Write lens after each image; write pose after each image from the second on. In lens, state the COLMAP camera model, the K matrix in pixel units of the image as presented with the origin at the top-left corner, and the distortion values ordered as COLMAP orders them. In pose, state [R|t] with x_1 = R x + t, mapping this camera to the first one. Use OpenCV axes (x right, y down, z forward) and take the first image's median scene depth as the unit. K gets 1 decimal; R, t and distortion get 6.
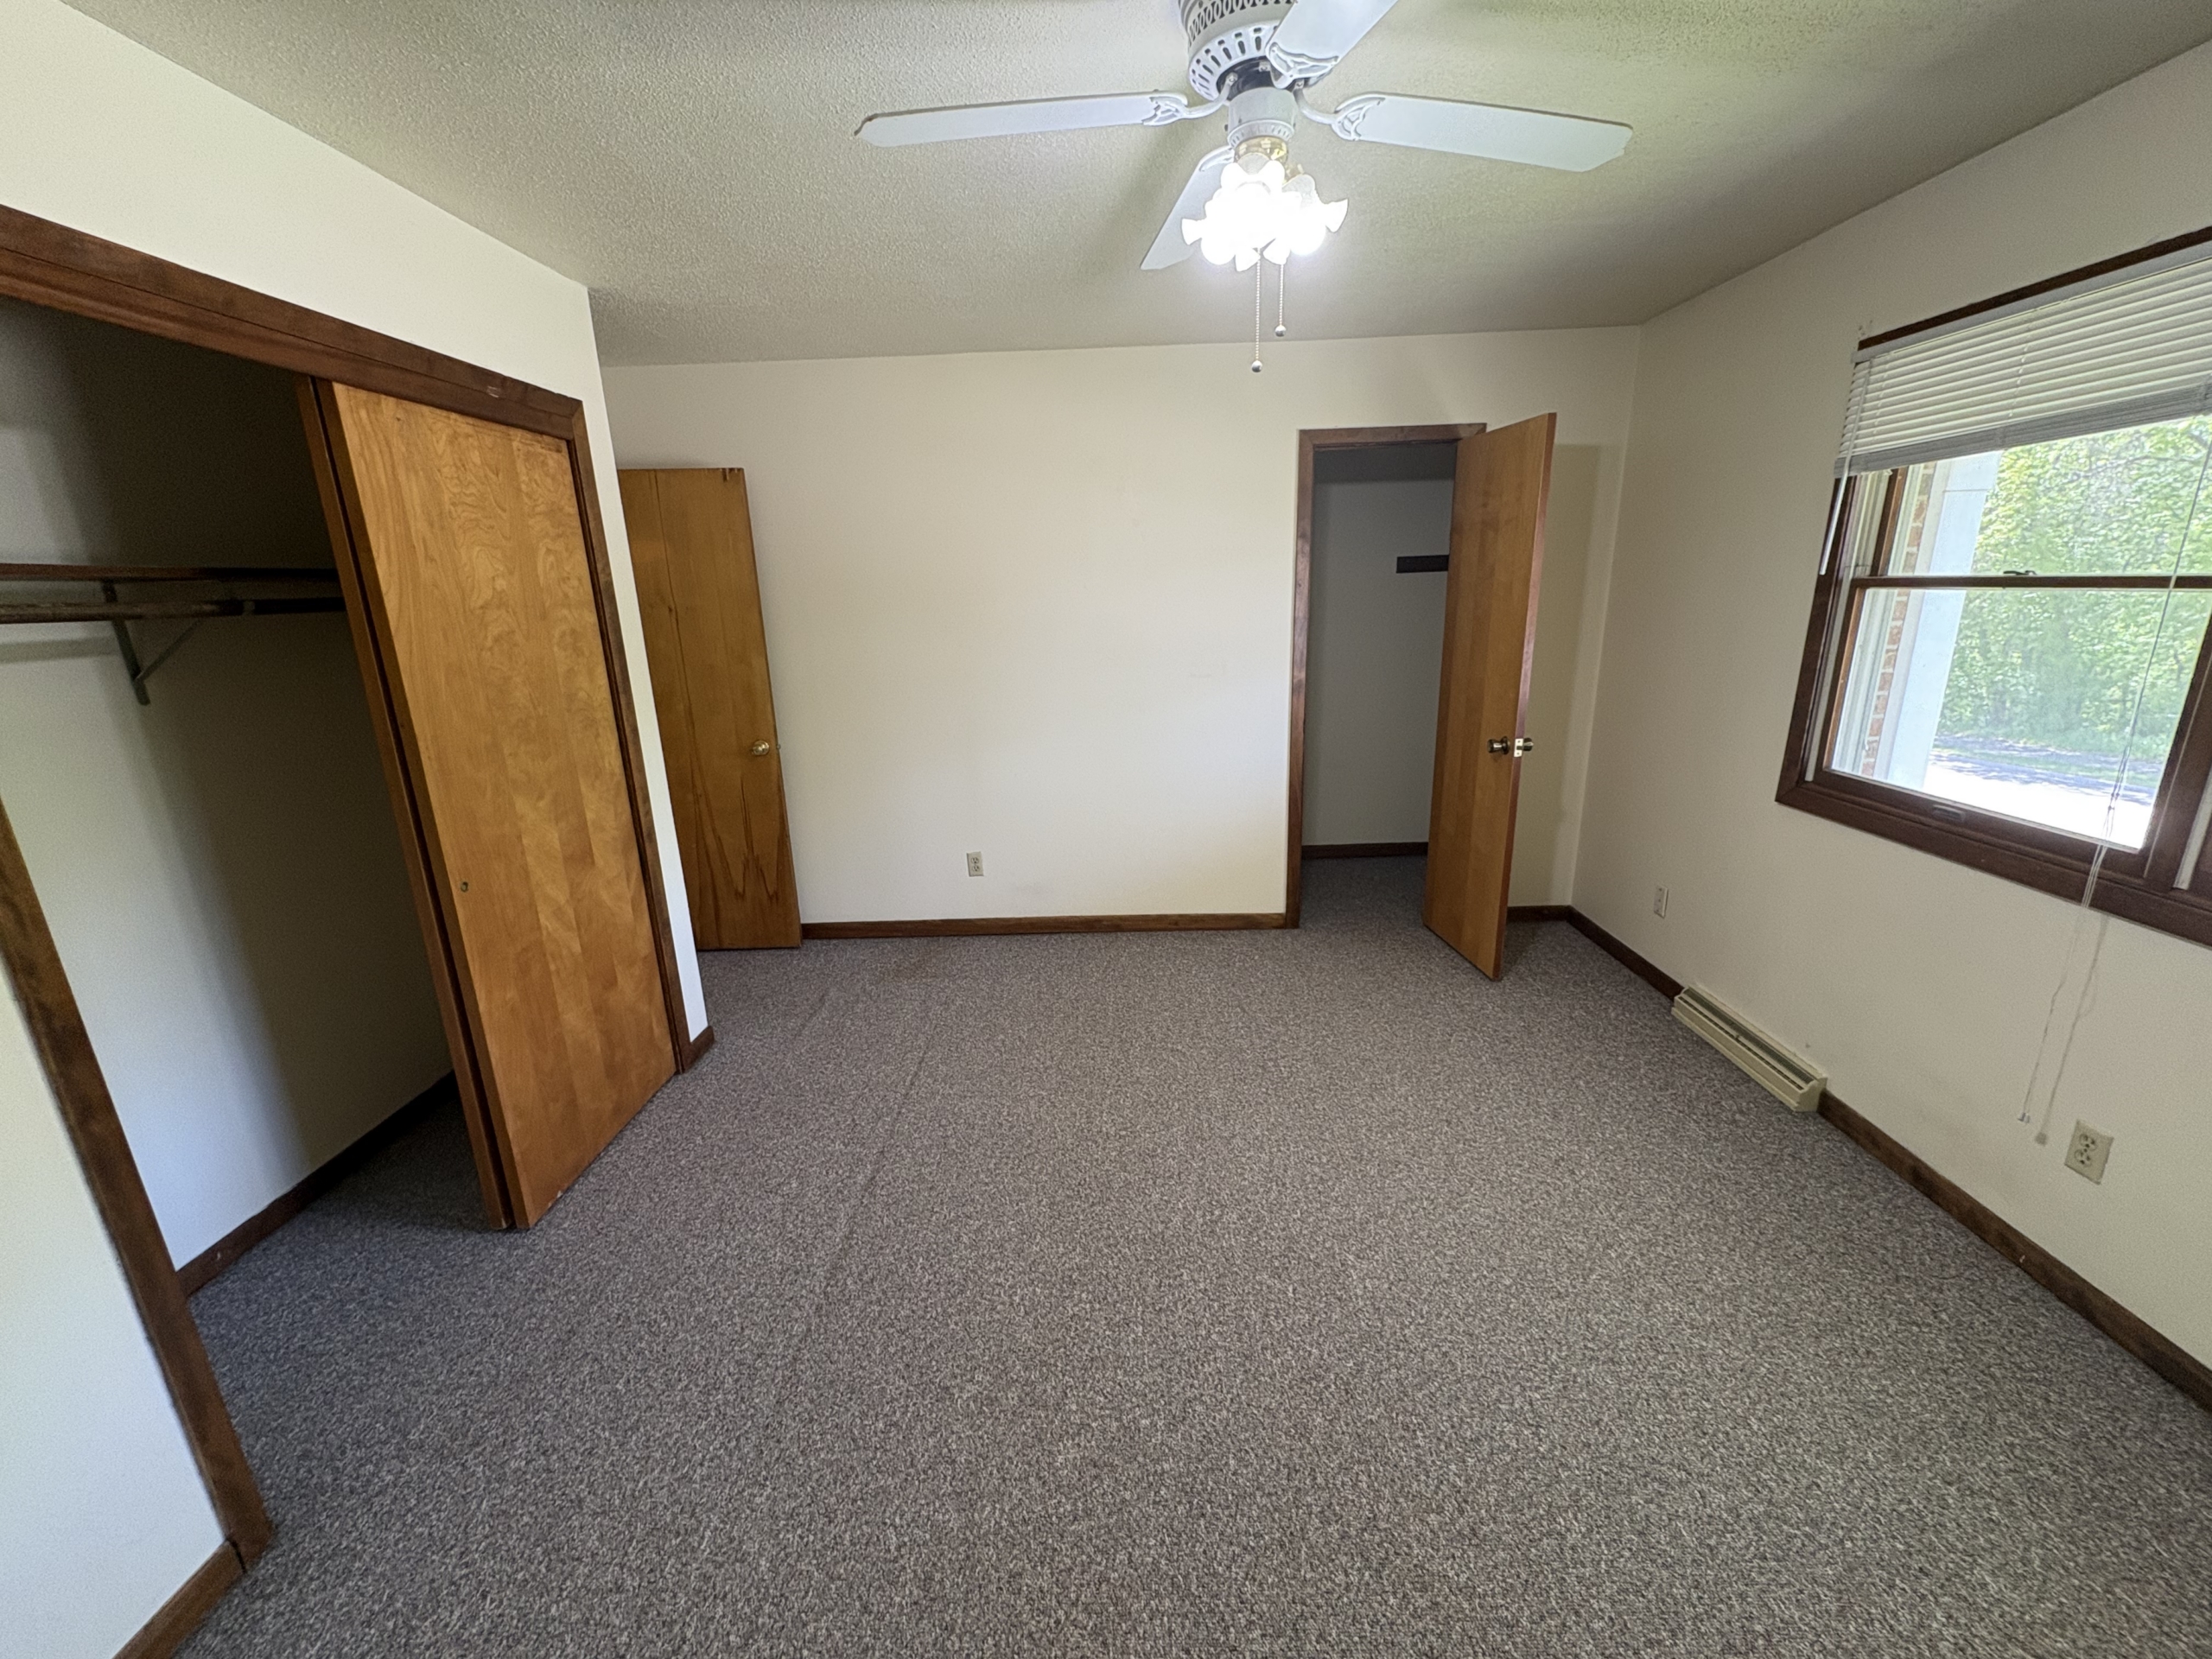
lens RADIAL K [[881.0, 0, 1093.7], [0, 881.0, 828.9], [0, 0, 1]] dist [-0.003419, 0.000269]
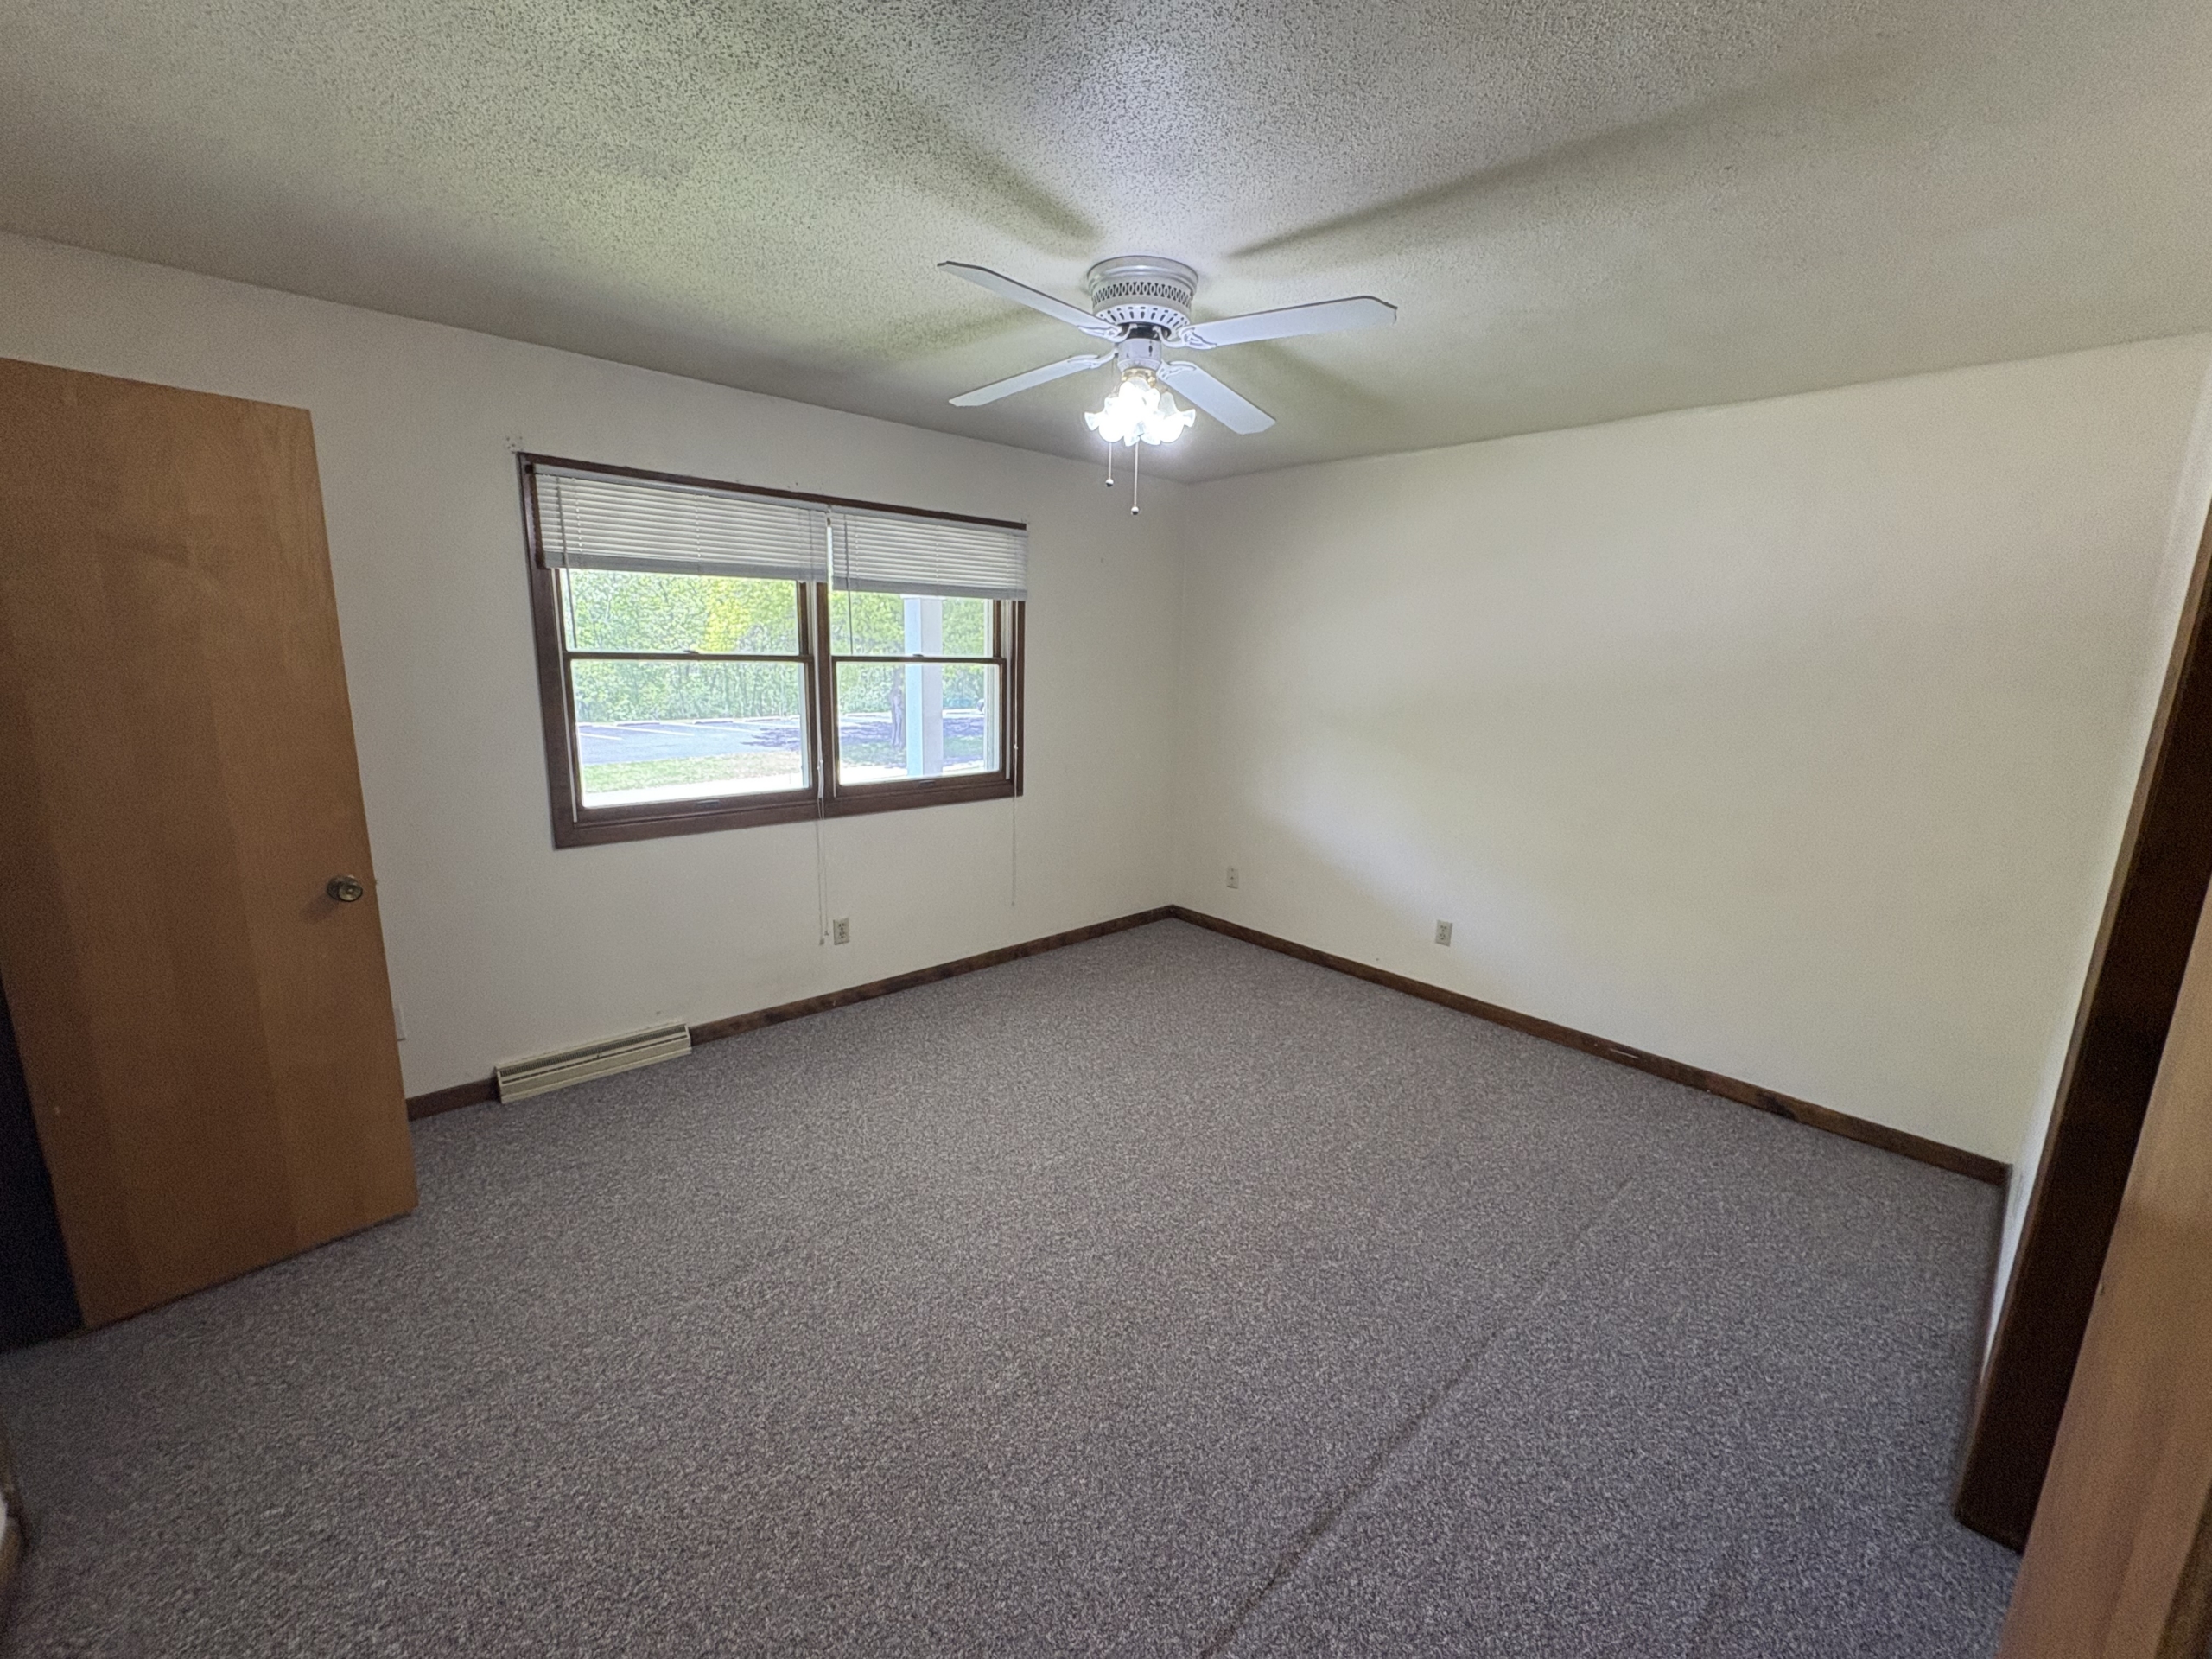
lens RADIAL K [[881.0, 0, 1116.7], [0, 881.0, 816.9], [0, 0, 1]] dist [-0.003419, 0.000269]
pose [[-0.697587, -0.129494, 0.704701, -0.397342], [0.186456, 0.916837, 0.353049, -0.264259], [-0.691814, 0.377678, -0.615429, 0.946642]]
